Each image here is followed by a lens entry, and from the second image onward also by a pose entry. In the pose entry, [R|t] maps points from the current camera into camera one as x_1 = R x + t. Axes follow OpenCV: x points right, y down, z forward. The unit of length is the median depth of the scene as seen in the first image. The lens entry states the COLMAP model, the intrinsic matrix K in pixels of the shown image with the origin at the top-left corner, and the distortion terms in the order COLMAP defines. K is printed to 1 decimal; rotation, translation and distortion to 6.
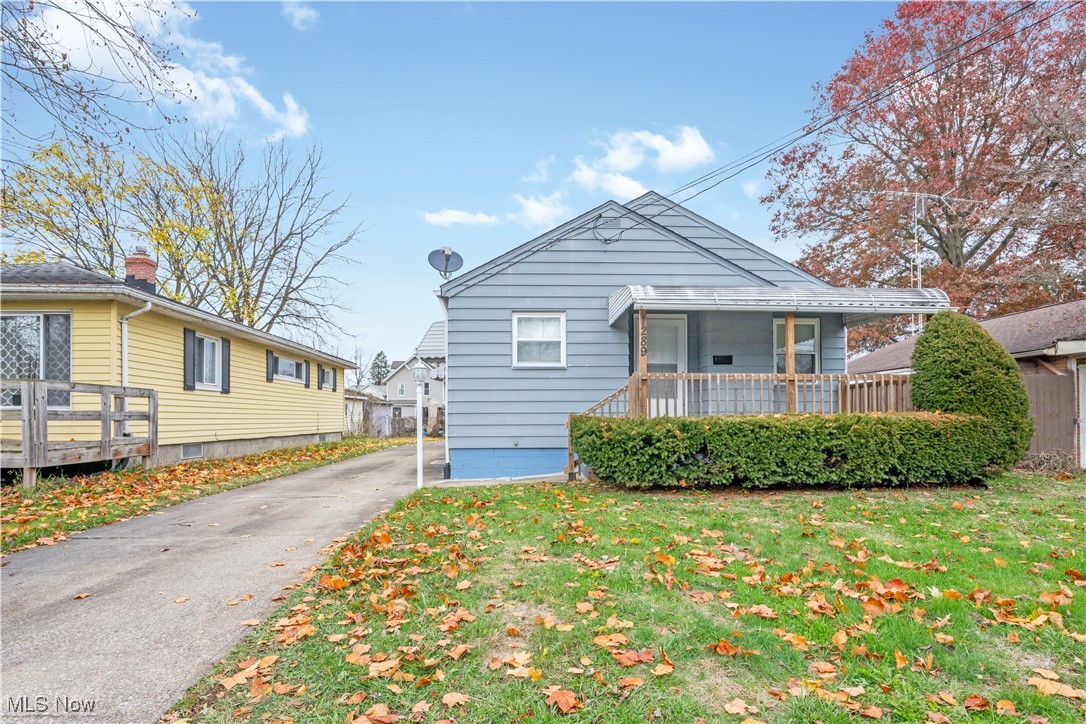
lens RADIAL K [[558.3, 0, 542.6], [0, 558.3, 417.5], [0, 0, 1]] dist [-0.011717, -0.000047]
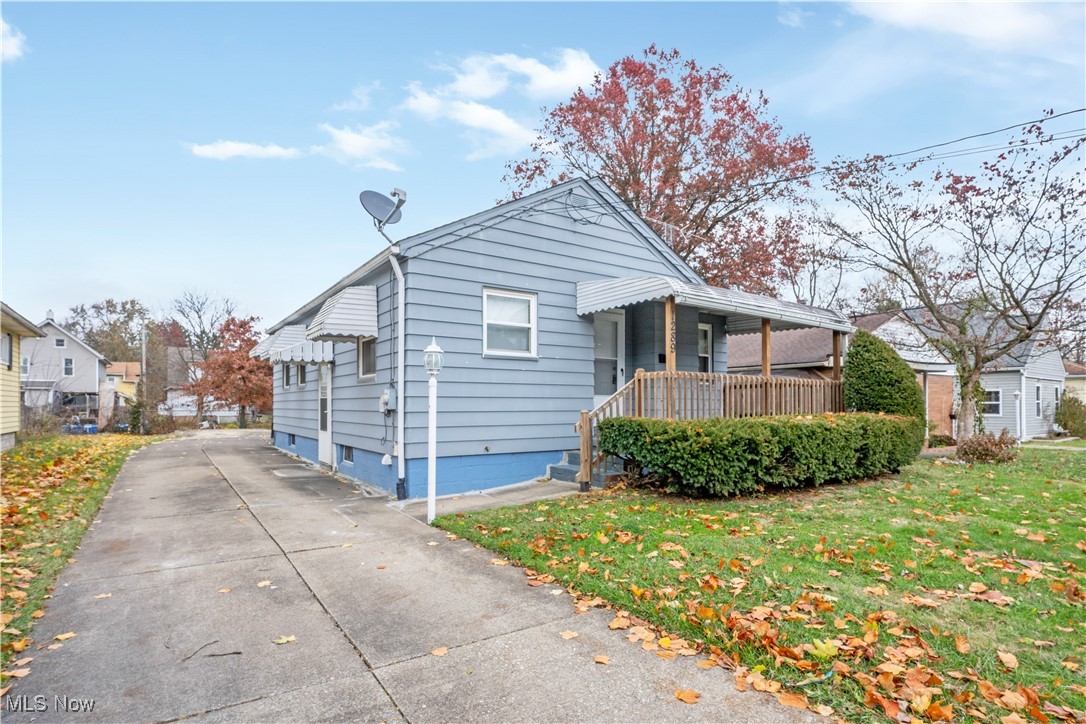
lens RADIAL K [[552.6, 0, 543.4], [0, 552.6, 408.2], [0, 0, 1]] dist [-0.000822, -0.000188]
pose [[0.847065, 0.002003, 0.531486, -0.406860], [-0.005130, 0.999977, 0.004407, -0.016370], [-0.531465, -0.006459, 0.847056, 0.268375]]
